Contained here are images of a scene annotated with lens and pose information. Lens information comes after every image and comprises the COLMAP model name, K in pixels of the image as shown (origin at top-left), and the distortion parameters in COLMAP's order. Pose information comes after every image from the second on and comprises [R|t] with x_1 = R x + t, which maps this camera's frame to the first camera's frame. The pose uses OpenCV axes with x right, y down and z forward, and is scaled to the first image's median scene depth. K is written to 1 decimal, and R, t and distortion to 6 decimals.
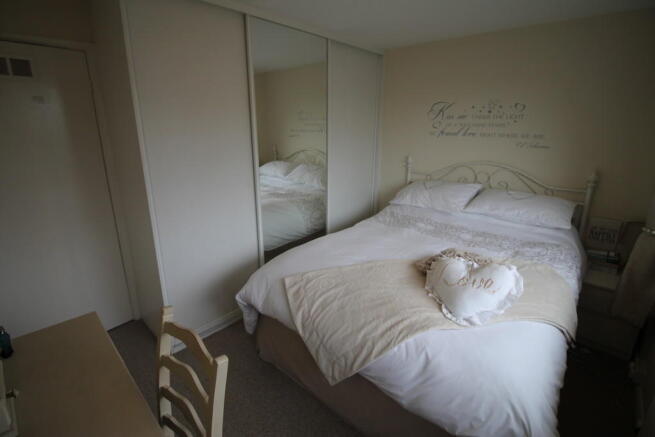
lens RADIAL K [[319.3, 0, 329.0], [0, 319.3, 216.7], [0, 0, 1]] dist [0.000506, -0.000285]
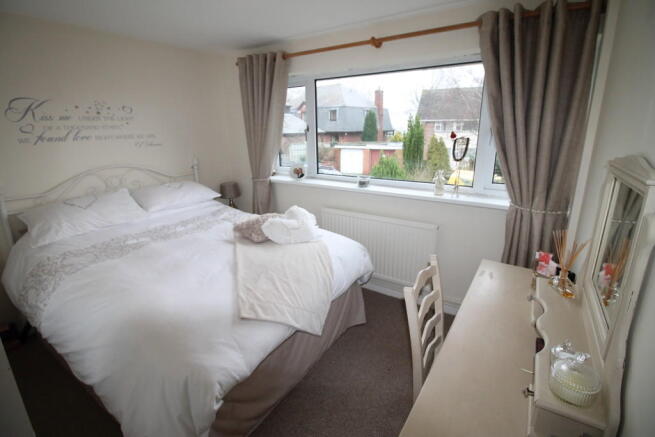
lens RADIAL K [[319.3, 0, 328.9], [0, 319.3, 217.7], [0, 0, 1]] dist [0.000506, -0.000285]
pose [[-0.134408, -0.283963, 0.949368, -0.570361], [0.288941, 0.905197, 0.311658, -0.144591], [-0.947865, 0.316201, -0.039617, 0.483924]]
